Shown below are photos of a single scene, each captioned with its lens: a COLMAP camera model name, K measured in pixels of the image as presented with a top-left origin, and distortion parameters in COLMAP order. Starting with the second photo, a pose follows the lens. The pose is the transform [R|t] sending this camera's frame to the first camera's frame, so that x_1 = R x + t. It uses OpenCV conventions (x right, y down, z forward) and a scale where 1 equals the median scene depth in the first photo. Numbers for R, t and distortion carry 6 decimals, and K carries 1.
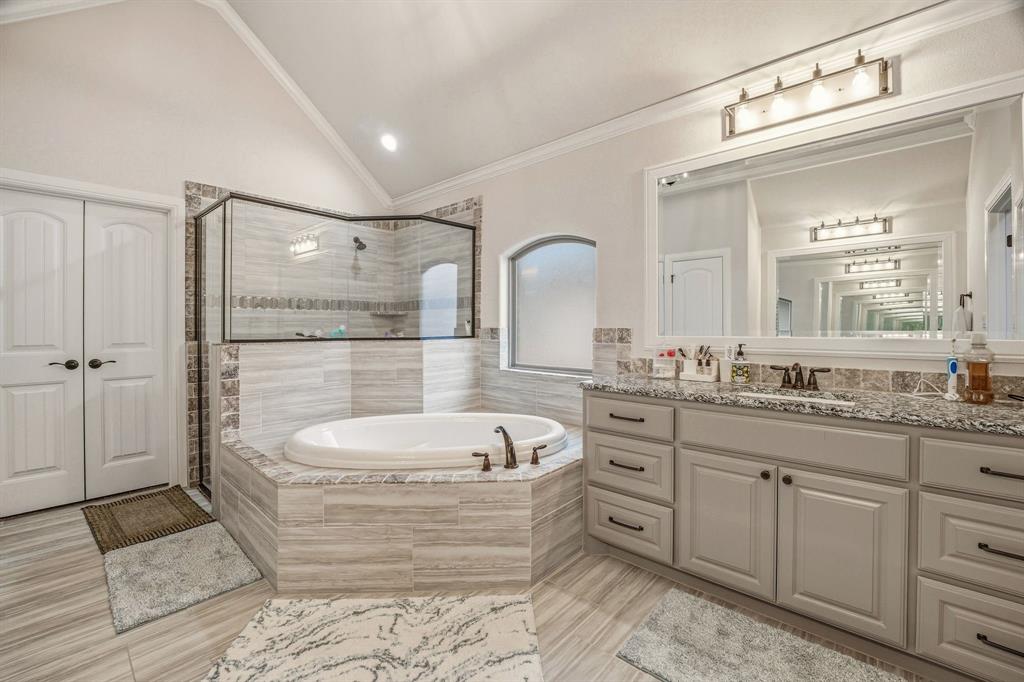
lens RADIAL K [[443.1, 0, 517.5], [0, 443.1, 327.3], [0, 0, 1]] dist [-0.018068, -0.000040]
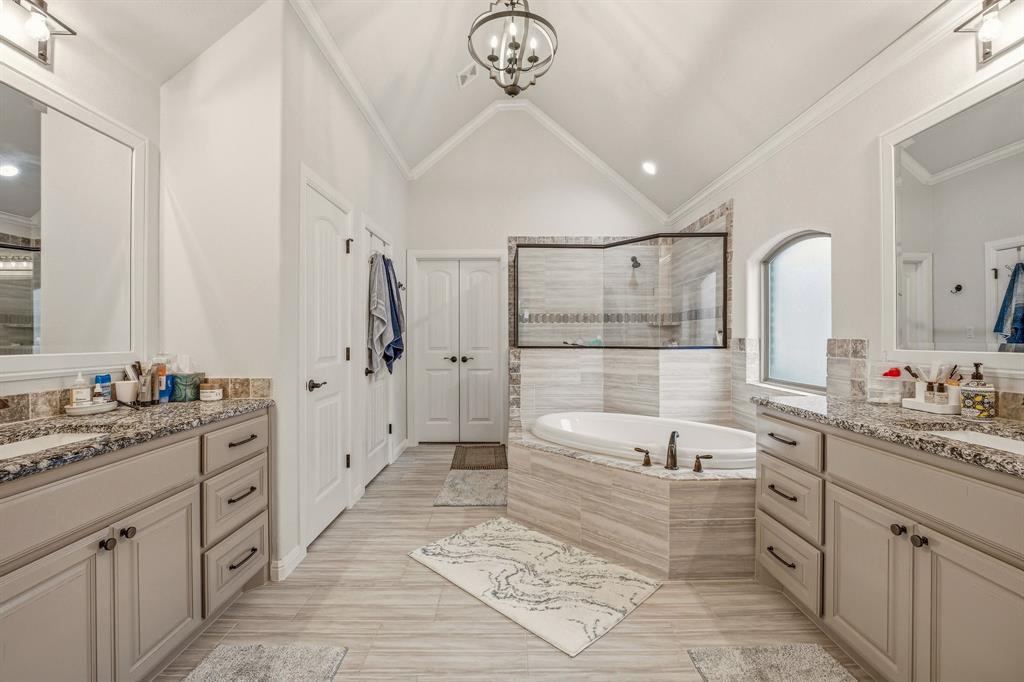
lens RADIAL K [[480.0, 0, 508.5], [0, 480.0, 336.5], [0, 0, 1]] dist [-0.005604, -0.001038]
pose [[0.651949, 0.000785, -0.758262, 0.581354], [-0.001233, 0.999999, -0.000025, -0.002737], [0.758262, 0.000951, 0.651950, -0.053525]]
